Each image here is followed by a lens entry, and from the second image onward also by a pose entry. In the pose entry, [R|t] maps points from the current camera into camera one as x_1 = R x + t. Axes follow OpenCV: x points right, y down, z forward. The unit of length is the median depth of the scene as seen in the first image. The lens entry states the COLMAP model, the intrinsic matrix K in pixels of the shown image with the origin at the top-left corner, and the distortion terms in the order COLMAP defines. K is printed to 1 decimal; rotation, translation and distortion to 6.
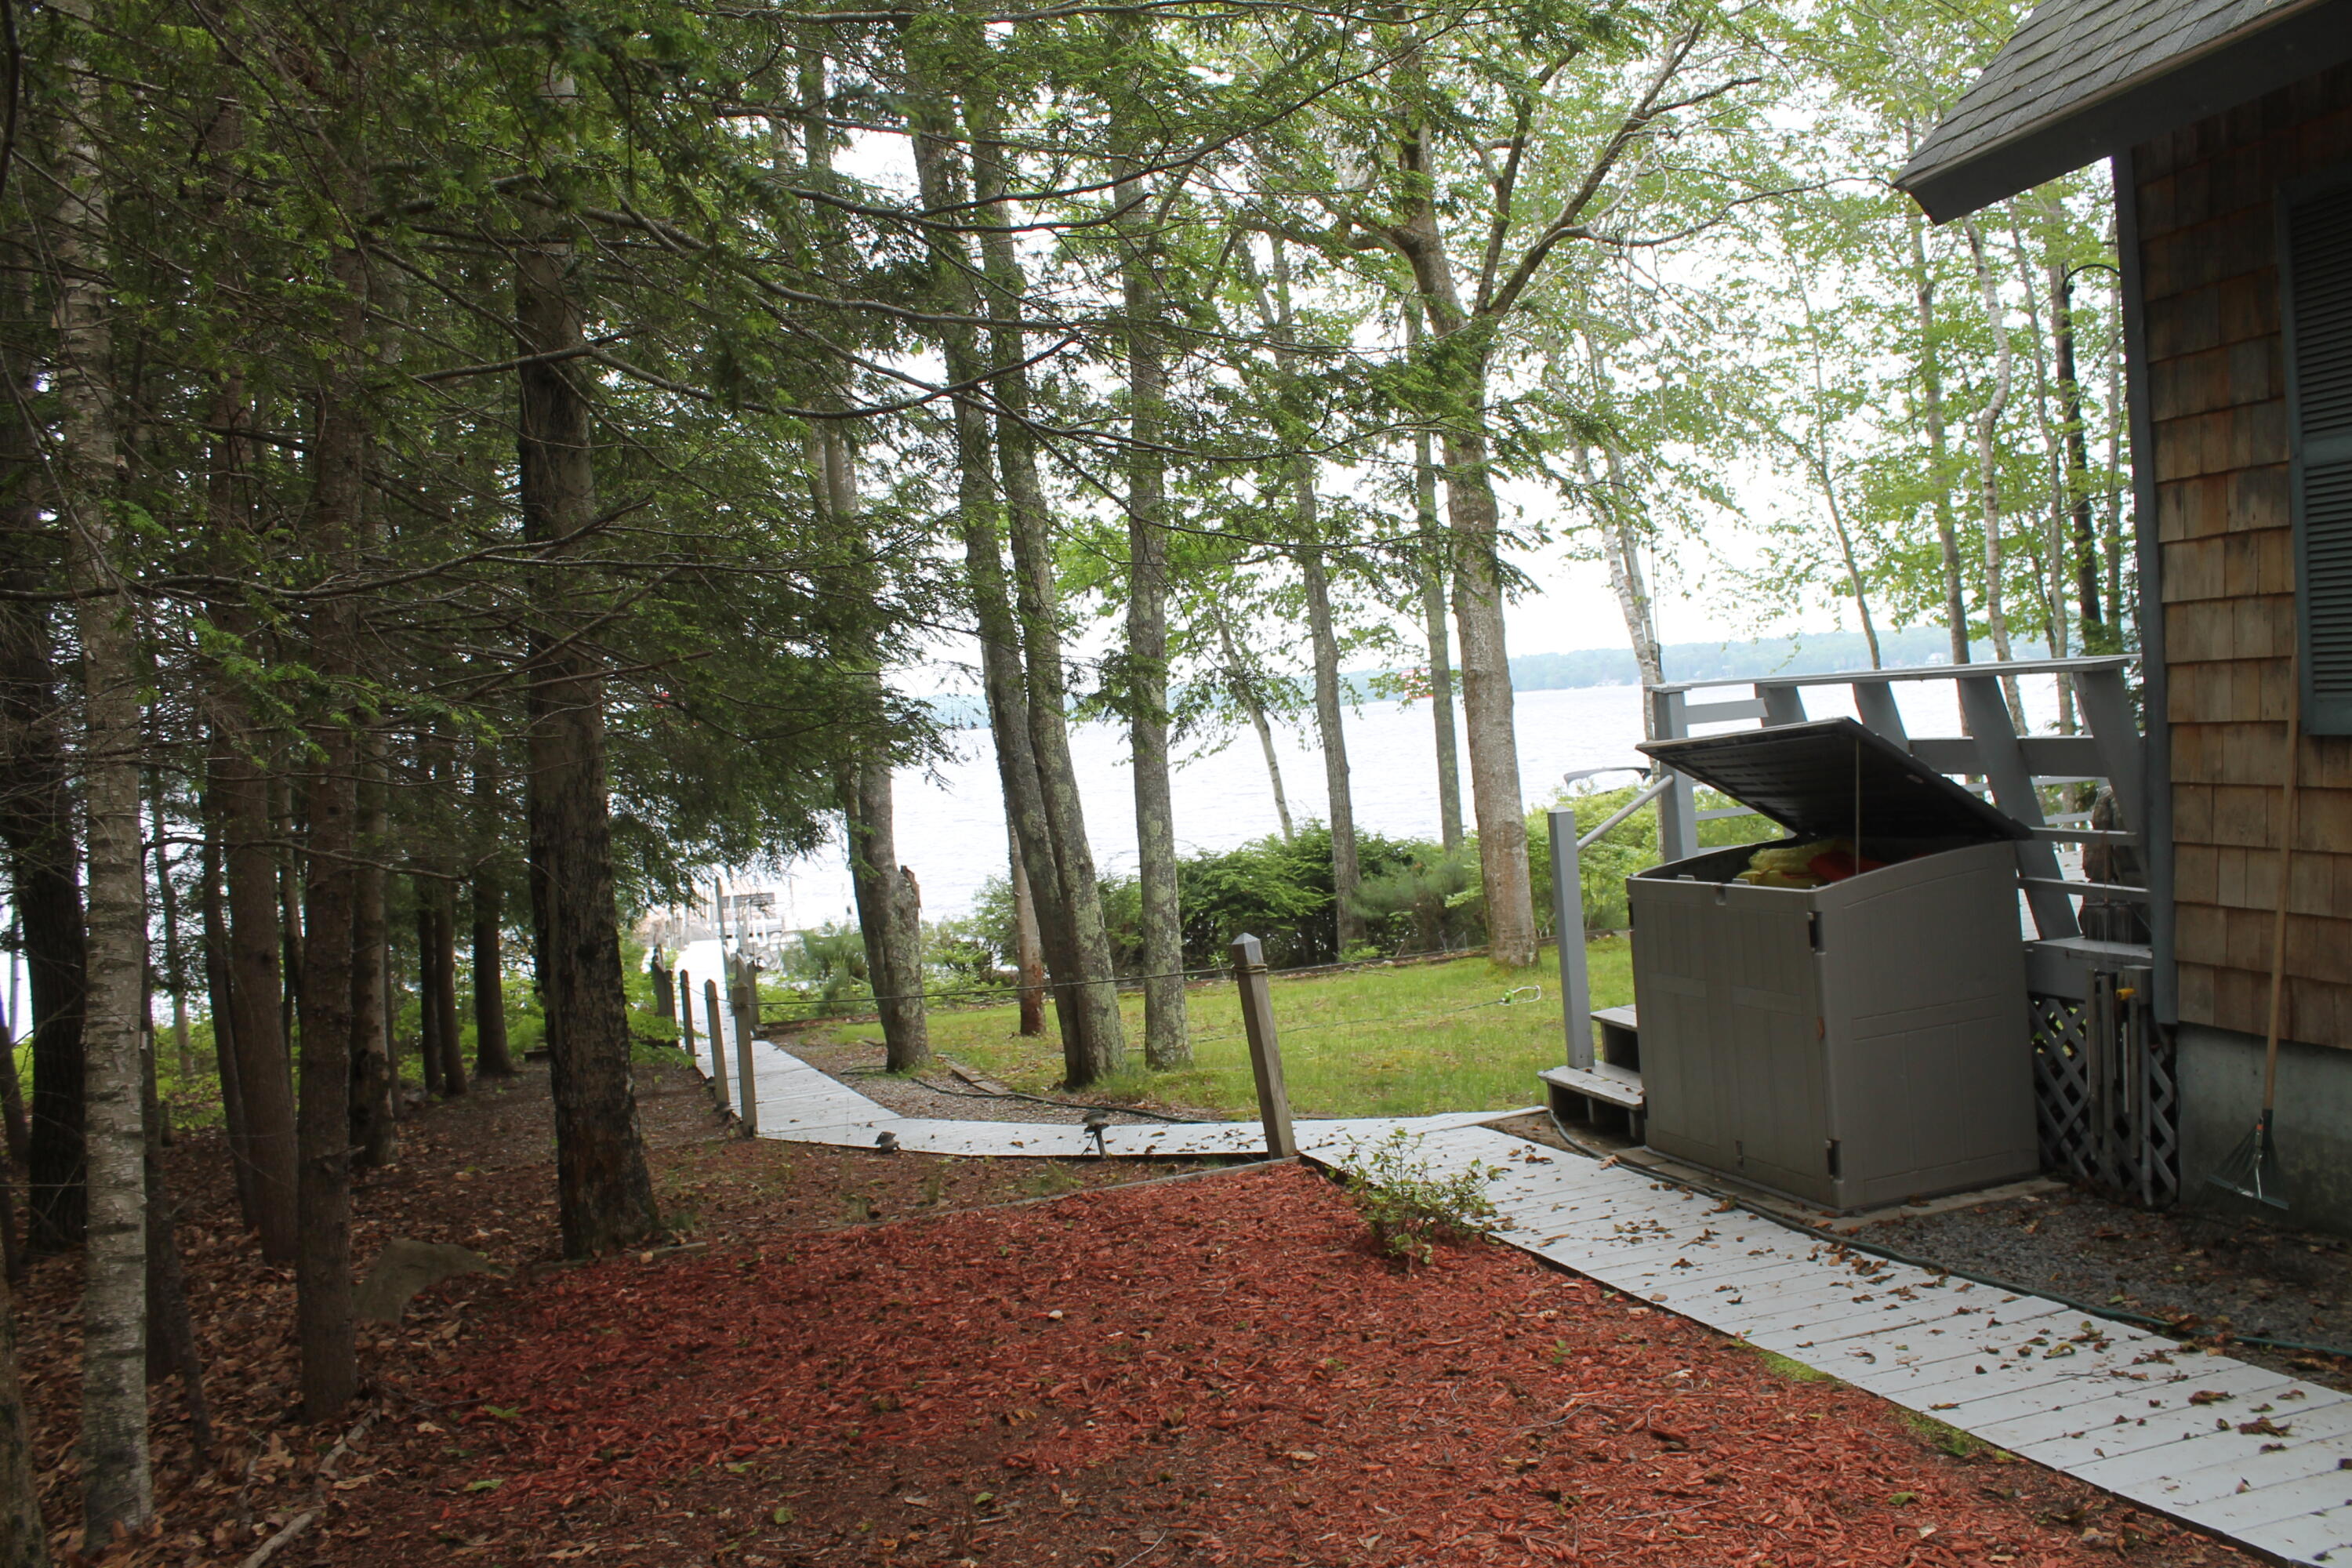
lens RADIAL K [[1597.0, 0, 1176.0], [0, 1597.0, 784.0], [0, 0, 1]] dist [-0.091187, 0.000648]
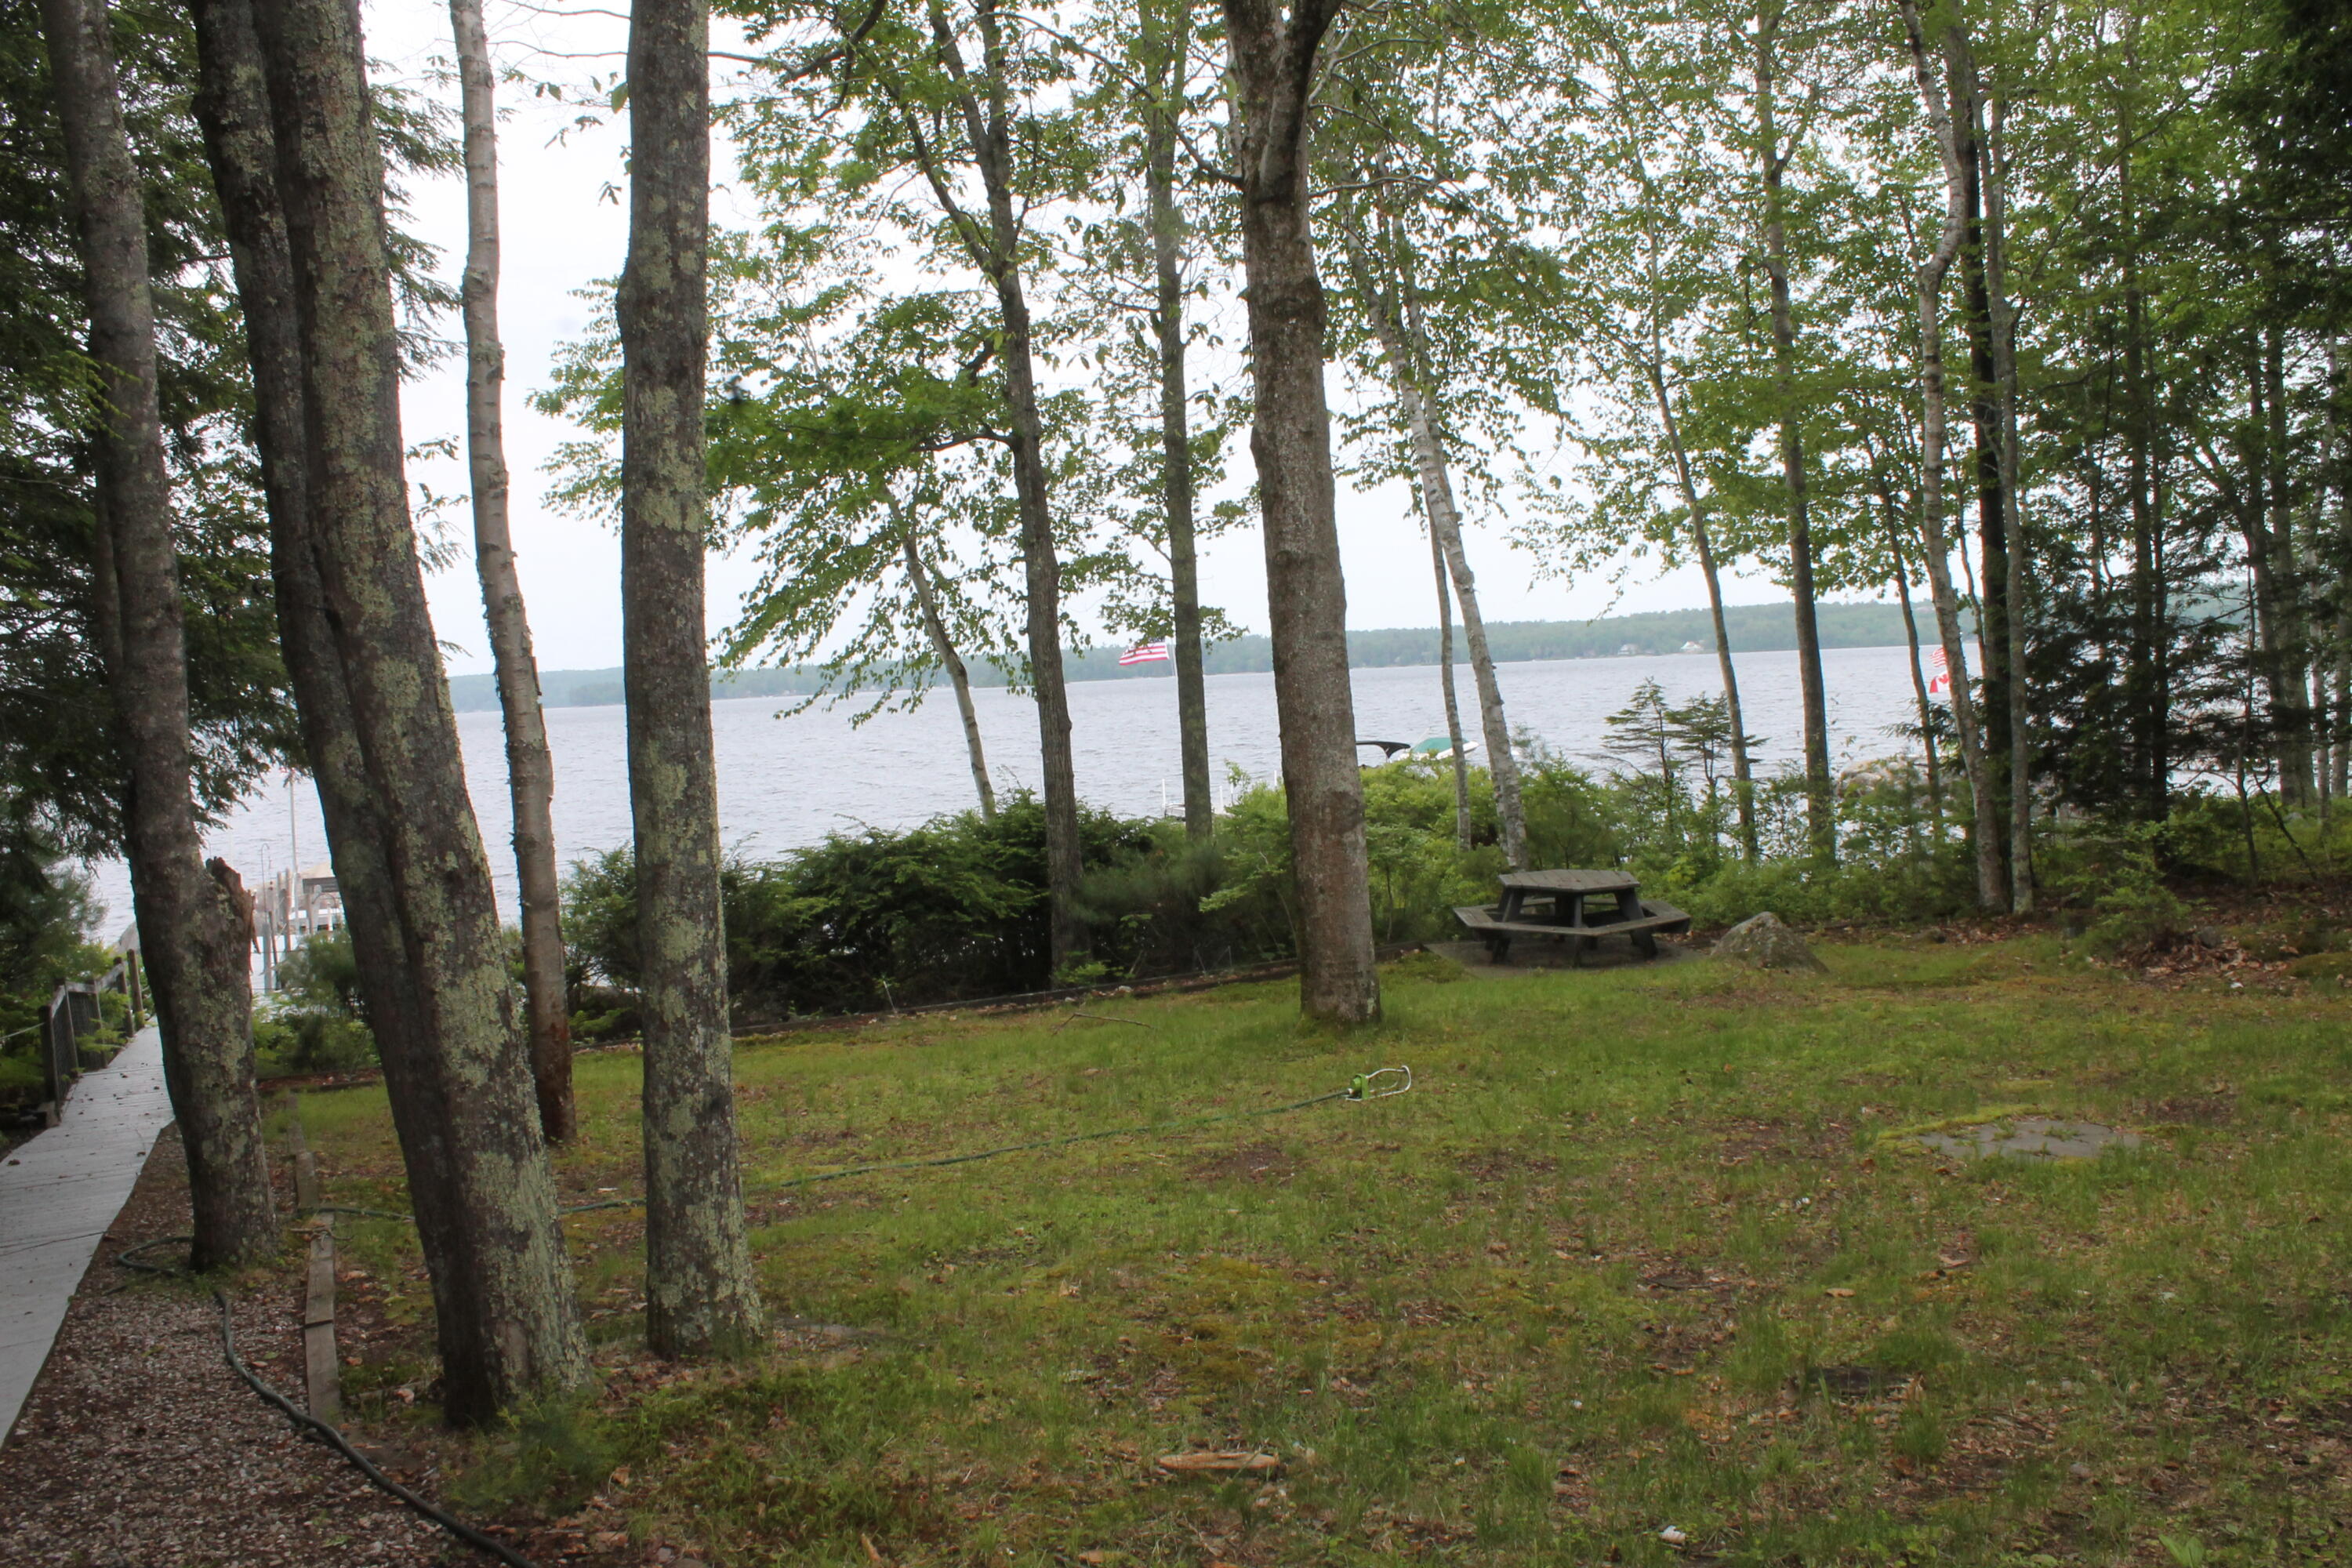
lens RADIAL K [[1597.0, 0, 1176.0], [0, 1597.0, 784.0], [0, 0, 1]] dist [-0.091187, 0.000648]
pose [[0.982469, 0.015534, 0.185776, 0.017097], [-0.017970, 0.999773, 0.011436, 0.008801], [-0.185556, -0.014574, 0.982526, 0.239808]]
